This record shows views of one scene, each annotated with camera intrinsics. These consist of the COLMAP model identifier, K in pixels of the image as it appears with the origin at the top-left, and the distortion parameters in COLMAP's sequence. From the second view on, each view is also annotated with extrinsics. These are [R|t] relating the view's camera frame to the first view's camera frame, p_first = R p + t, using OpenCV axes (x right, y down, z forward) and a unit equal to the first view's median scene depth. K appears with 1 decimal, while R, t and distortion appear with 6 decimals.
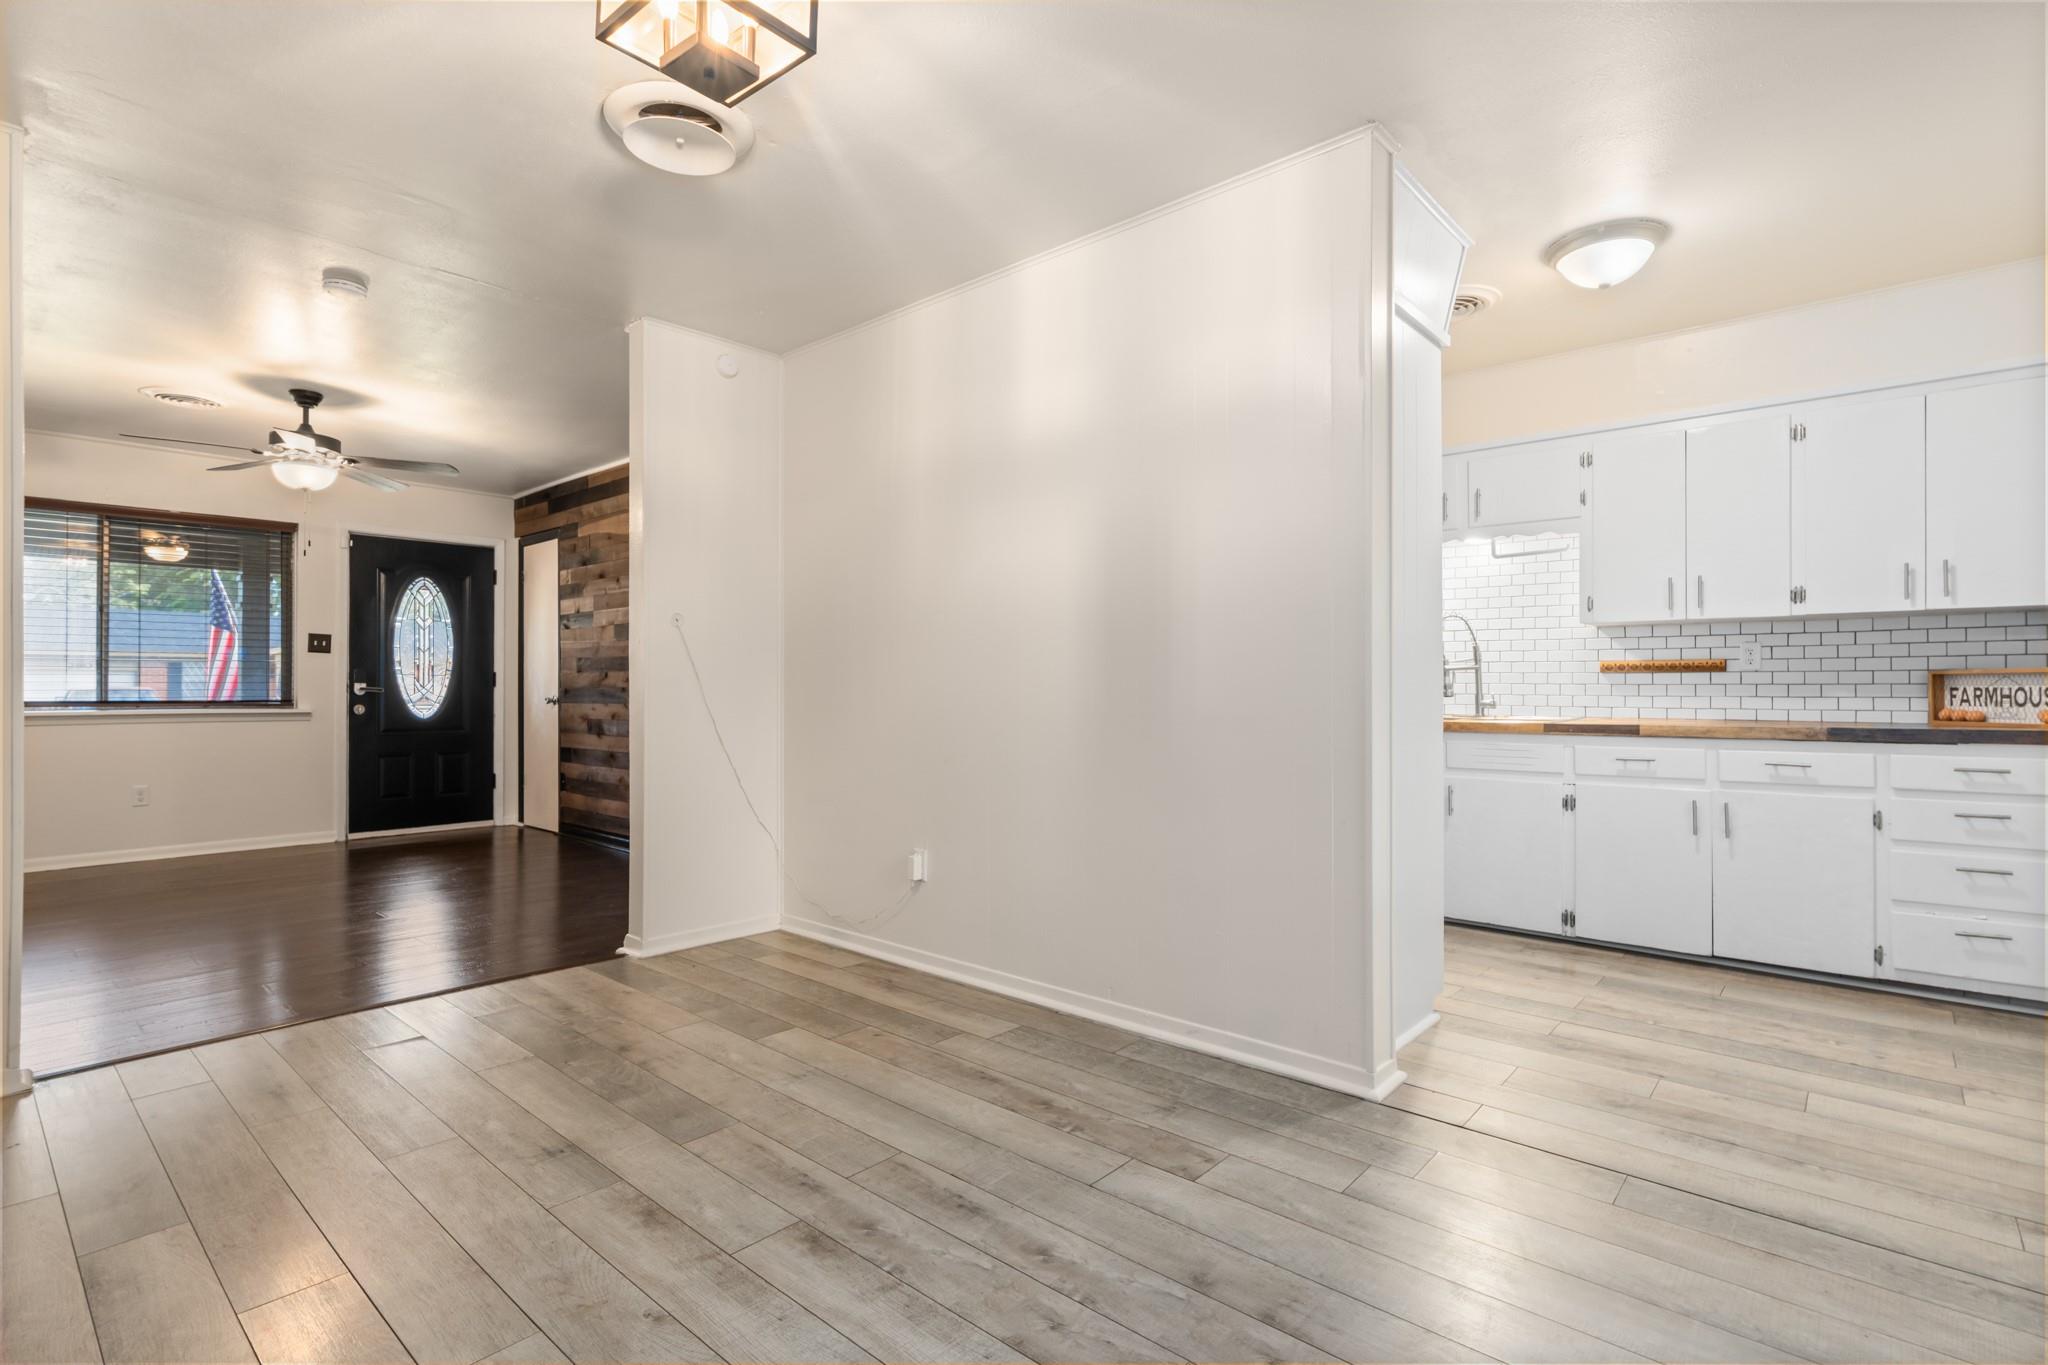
lens RADIAL K [[957.0, 0, 1011.4], [0, 957.0, 677.9], [0, 0, 1]] dist [-0.003892, -0.000384]
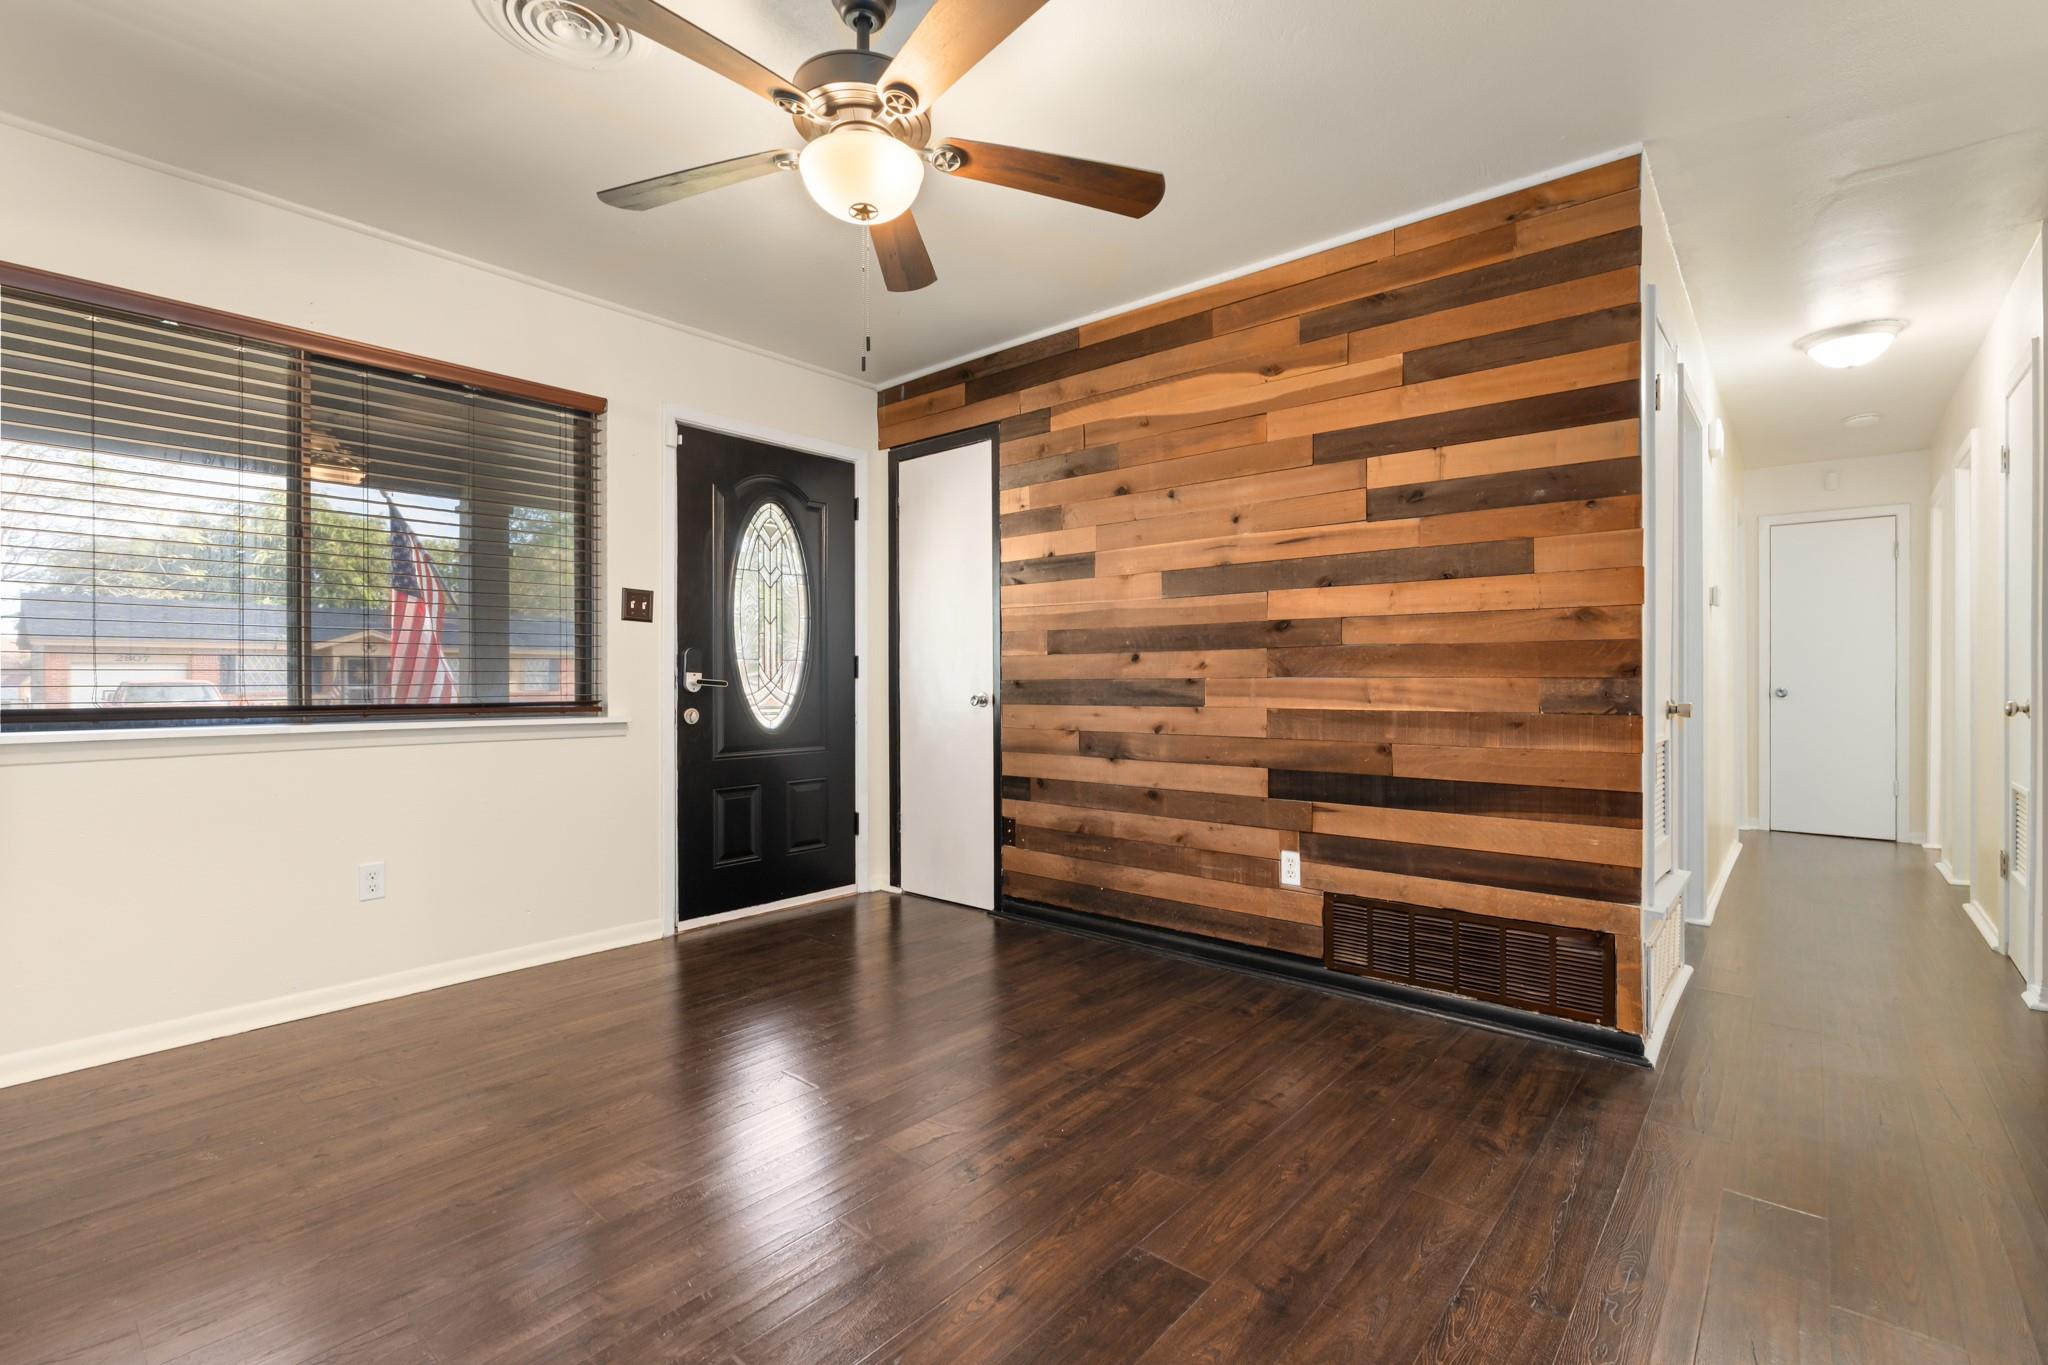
lens RADIAL K [[918.1, 0, 1024.2], [0, 918.1, 681.9], [0, 0, 1]] dist [-0.004179, 0.001821]
pose [[0.999926, -0.000576, 0.012152, -0.475329], [0.000451, 0.999948, 0.010237, 0.005514], [-0.012157, -0.010231, 0.999874, 0.413506]]
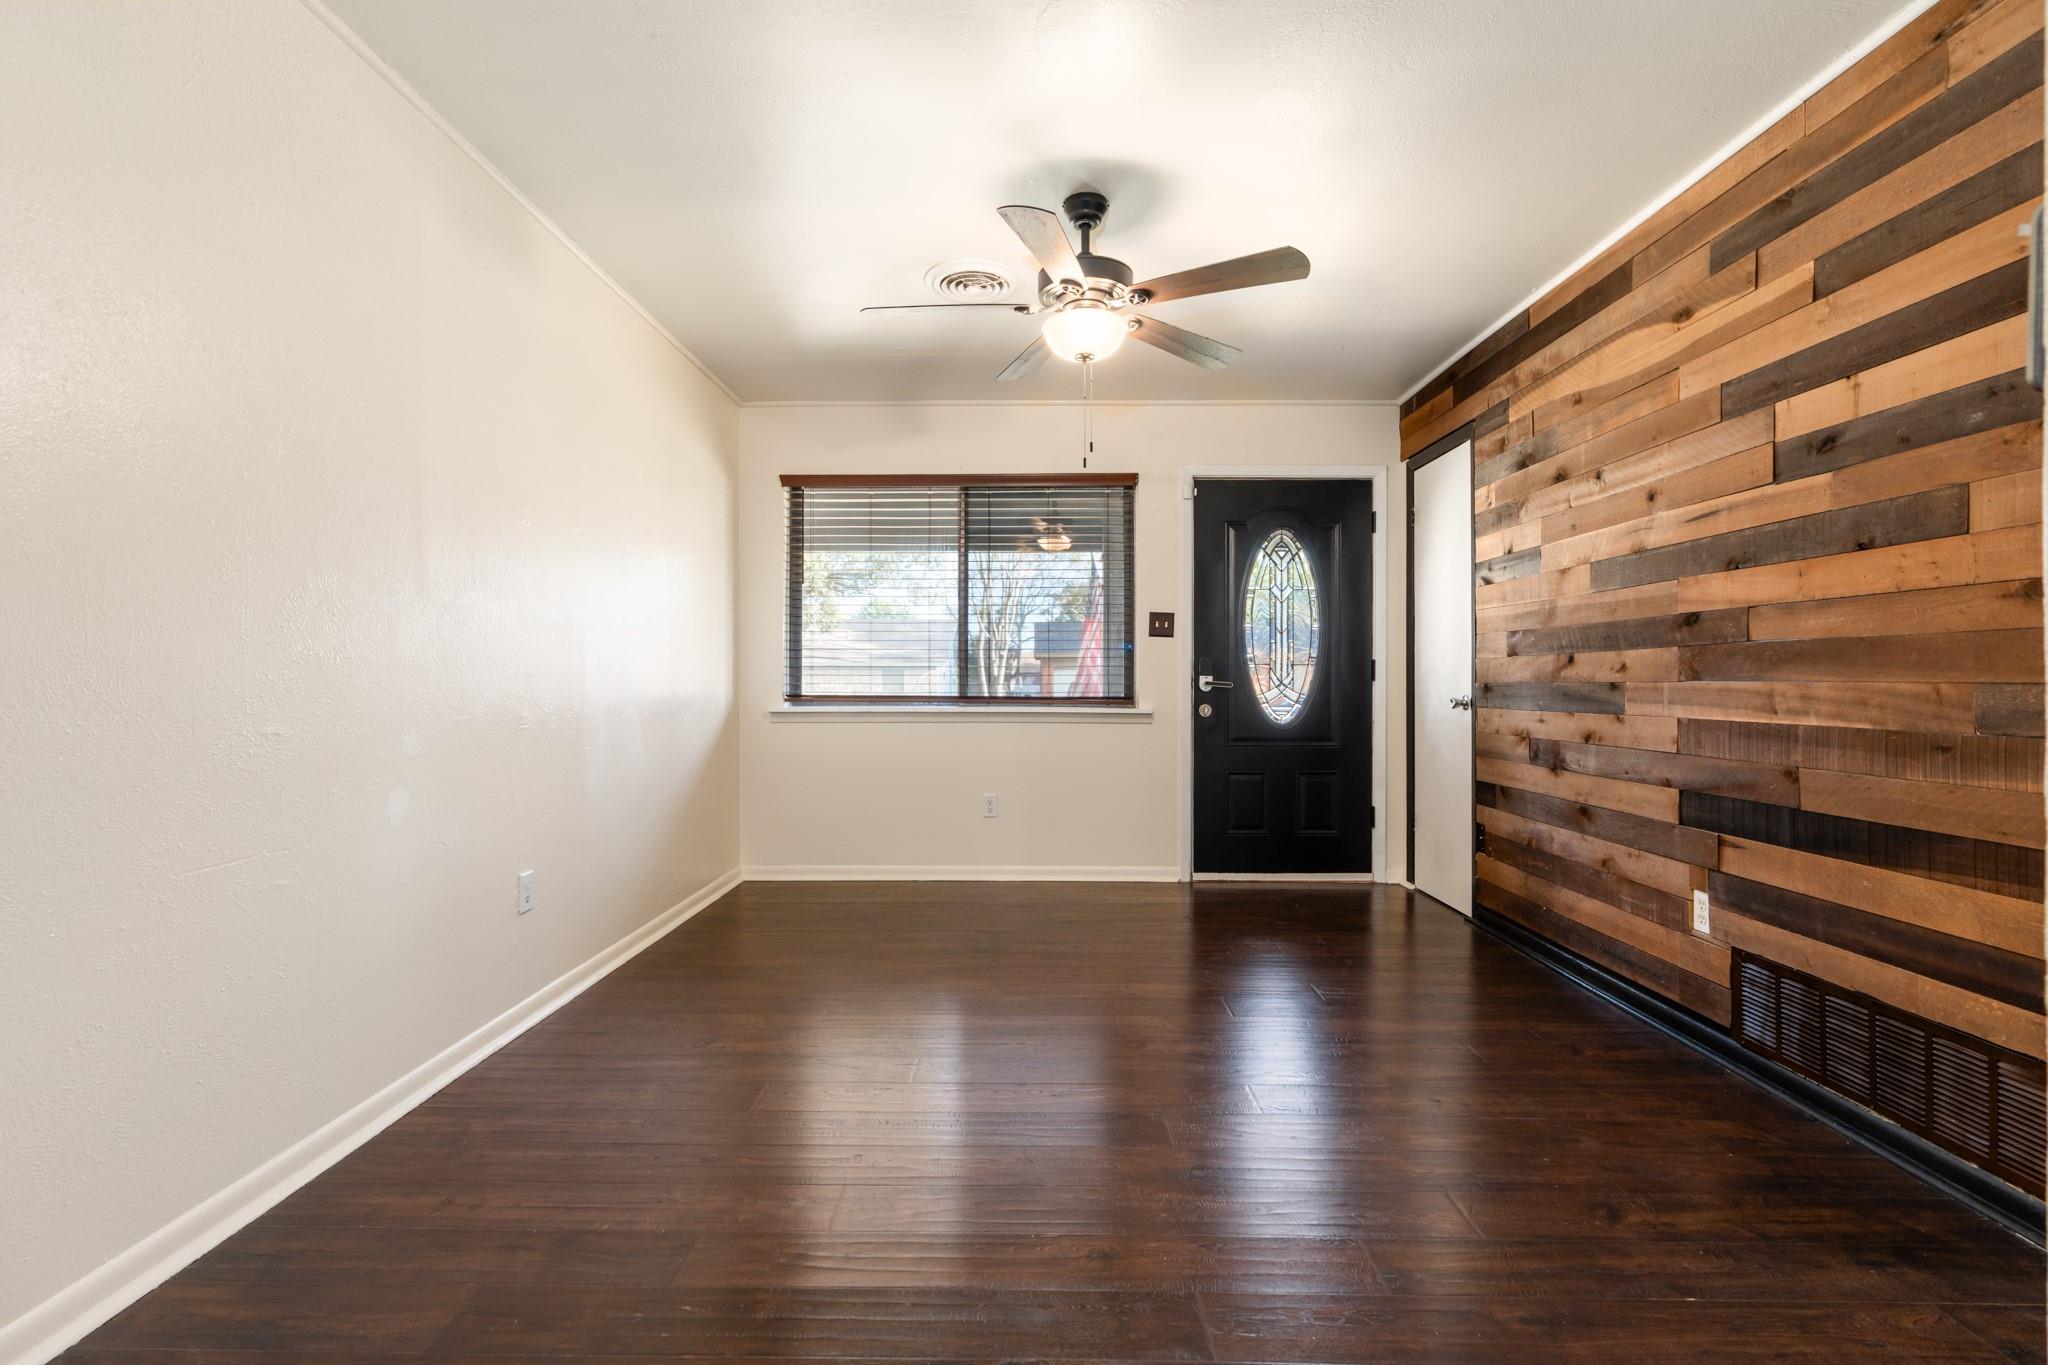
lens RADIAL K [[918.1, 0, 1024.6], [0, 918.1, 681.4], [0, 0, 1]] dist [-0.004179, 0.001821]
pose [[0.655786, 0.002736, -0.754942, -0.224900], [0.003501, 0.999972, 0.006665, 0.004535], [0.754938, -0.007014, 0.655758, 0.410495]]
